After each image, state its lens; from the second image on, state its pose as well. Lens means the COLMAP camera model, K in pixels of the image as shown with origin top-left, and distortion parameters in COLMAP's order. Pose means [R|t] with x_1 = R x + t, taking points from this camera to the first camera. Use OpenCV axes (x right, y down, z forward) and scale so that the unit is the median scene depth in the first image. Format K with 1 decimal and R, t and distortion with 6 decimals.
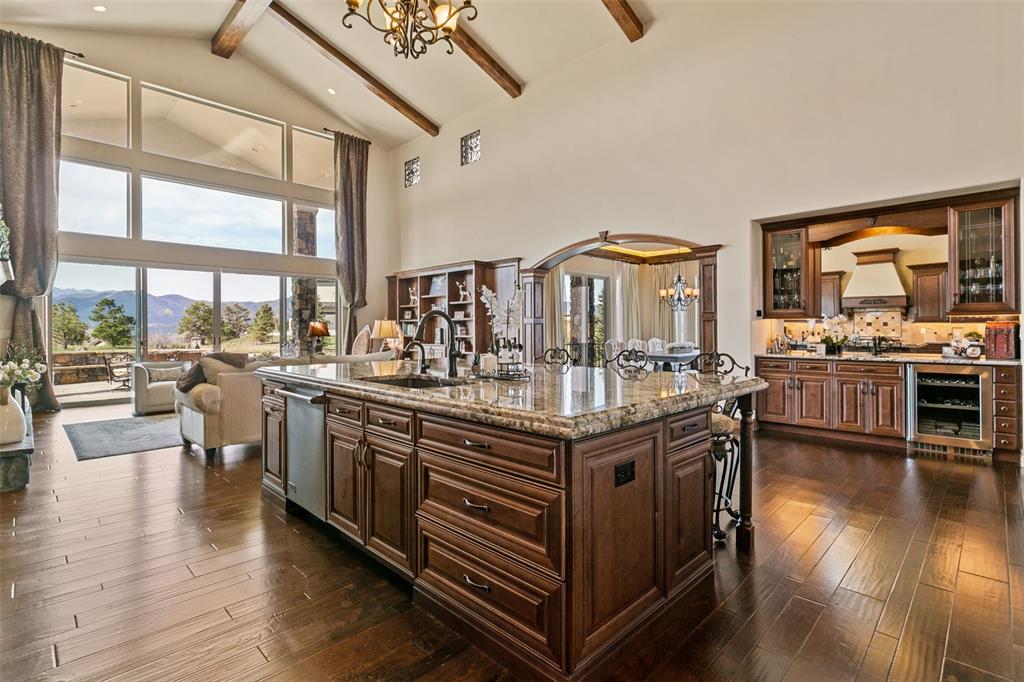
lens RADIAL K [[478.4, 0, 512.0], [0, 478.4, 341.0], [0, 0, 1]] dist [-0.000094, -0.000044]
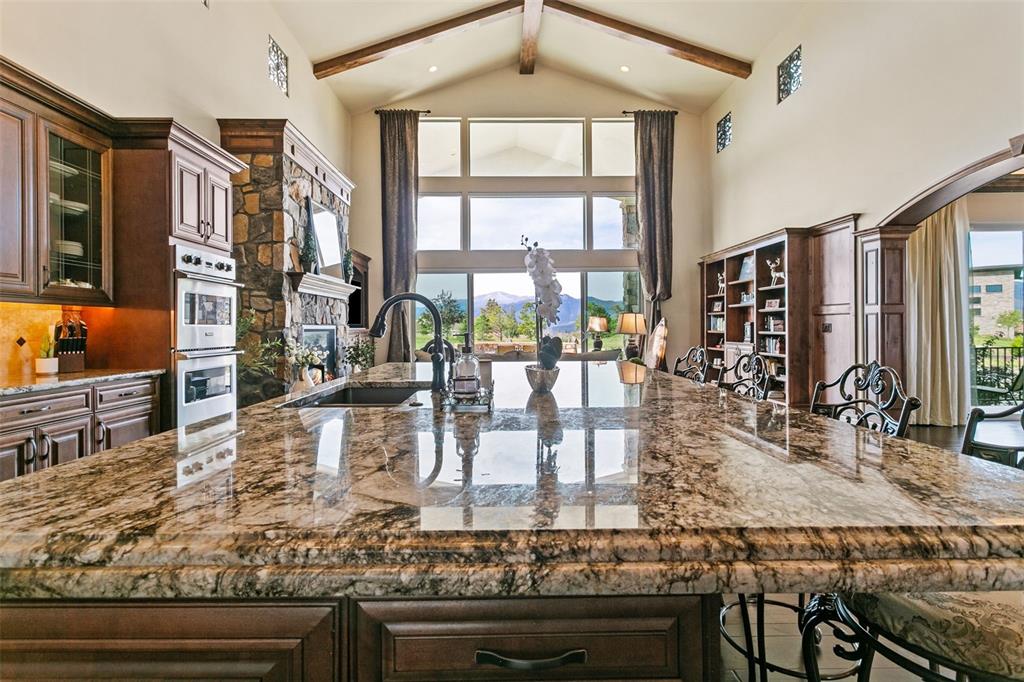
lens RADIAL K [[484.0, 0, 511.0], [0, 484.0, 333.9], [0, 0, 1]] dist [0.002635, 0.000546]
pose [[0.718828, 0.007662, -0.695146, 0.124129], [-0.012286, 0.999923, -0.001683, -0.001941], [0.695080, 0.009750, 0.718867, 0.174074]]
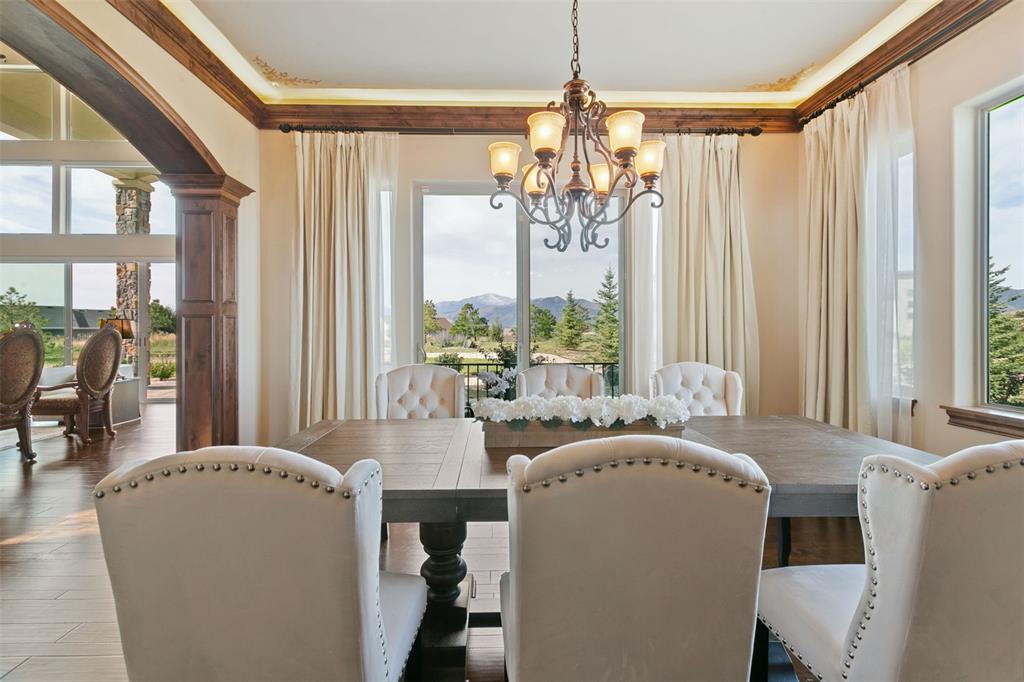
lens RADIAL K [[484.0, 0, 511.0], [0, 484.0, 333.9], [0, 0, 1]] dist [0.002635, 0.000546]
pose [[0.727435, 0.008003, -0.686130, 0.455614], [-0.016021, 0.999857, -0.005323, -0.020274], [0.685990, 0.014865, 0.727459, 0.781571]]
